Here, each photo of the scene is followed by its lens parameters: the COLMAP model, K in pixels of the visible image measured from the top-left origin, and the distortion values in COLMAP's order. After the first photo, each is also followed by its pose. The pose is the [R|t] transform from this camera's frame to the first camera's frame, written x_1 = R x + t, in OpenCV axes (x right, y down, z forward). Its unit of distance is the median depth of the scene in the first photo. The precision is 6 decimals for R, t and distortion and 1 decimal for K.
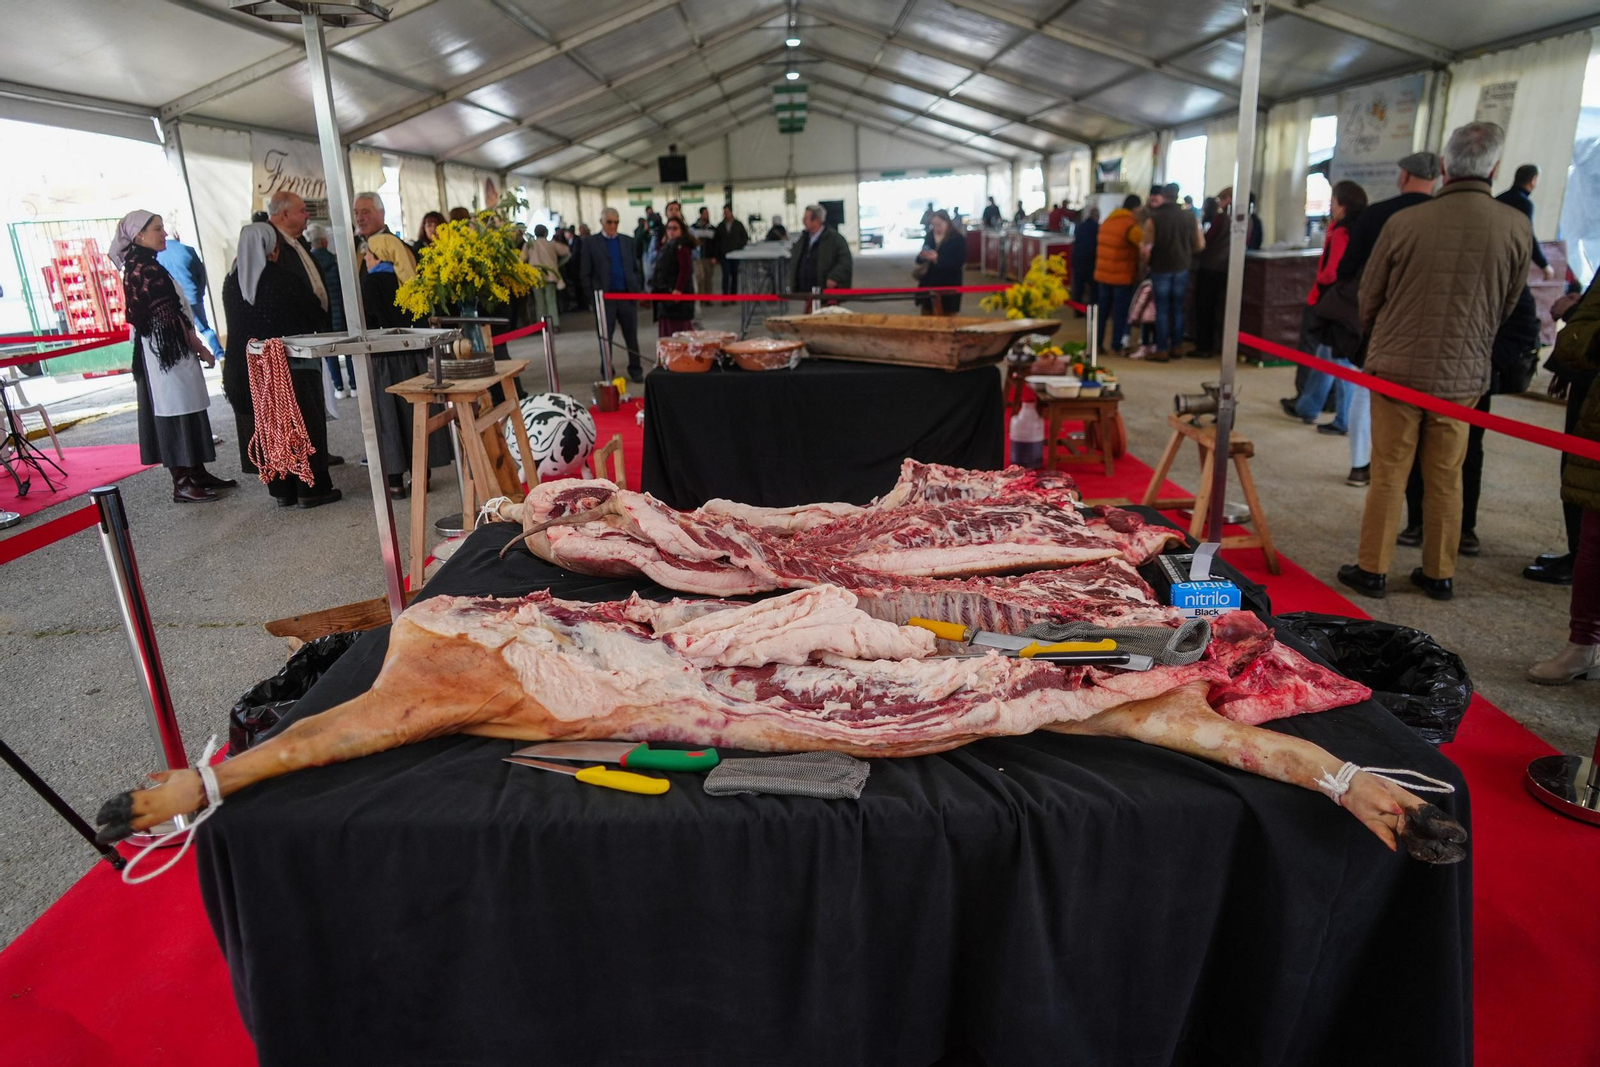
lens RADIAL K [[1084.0, 0, 786.6], [0, 1084.0, 534.1], [0, 0, 1]] dist [-0.024881, 0.032524]
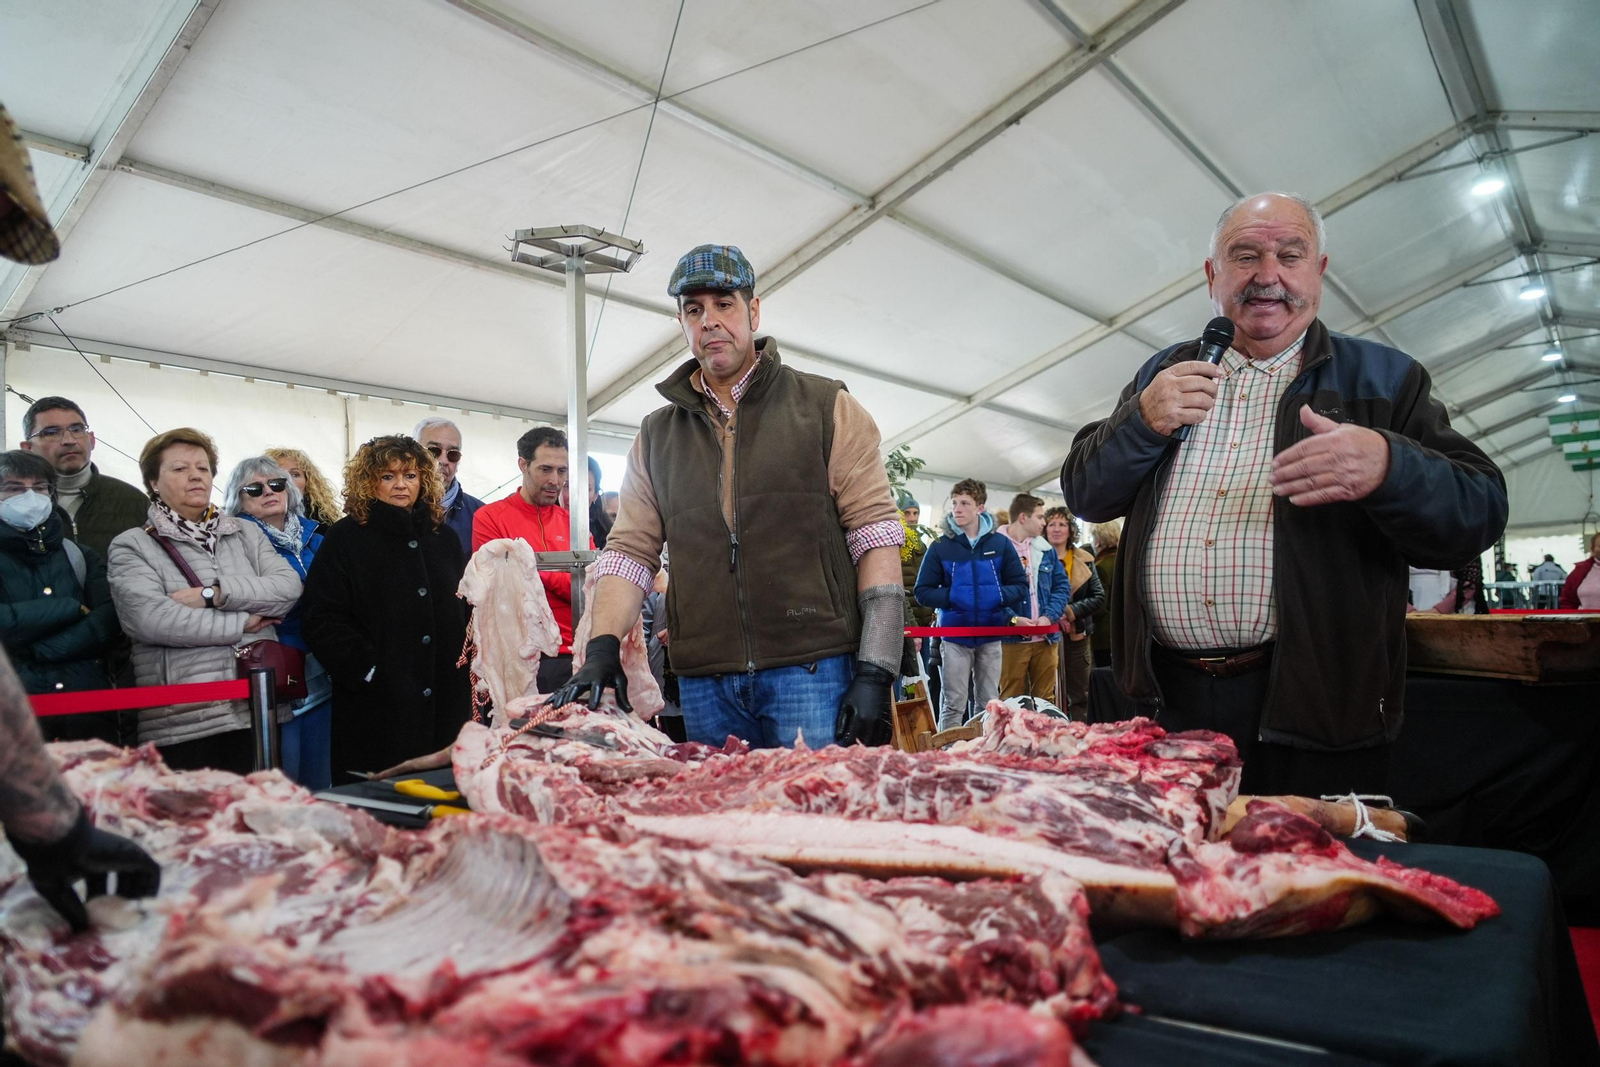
lens RADIAL K [[1084.0, 0, 786.6], [0, 1084.0, 534.1], [0, 0, 1]] dist [-0.024881, 0.032524]
pose [[0.785698, -0.025847, -0.618070, 0.275045], [-0.175593, 0.948713, -0.262891, 0.015146], [0.593165, 0.315082, 0.740863, 0.316759]]
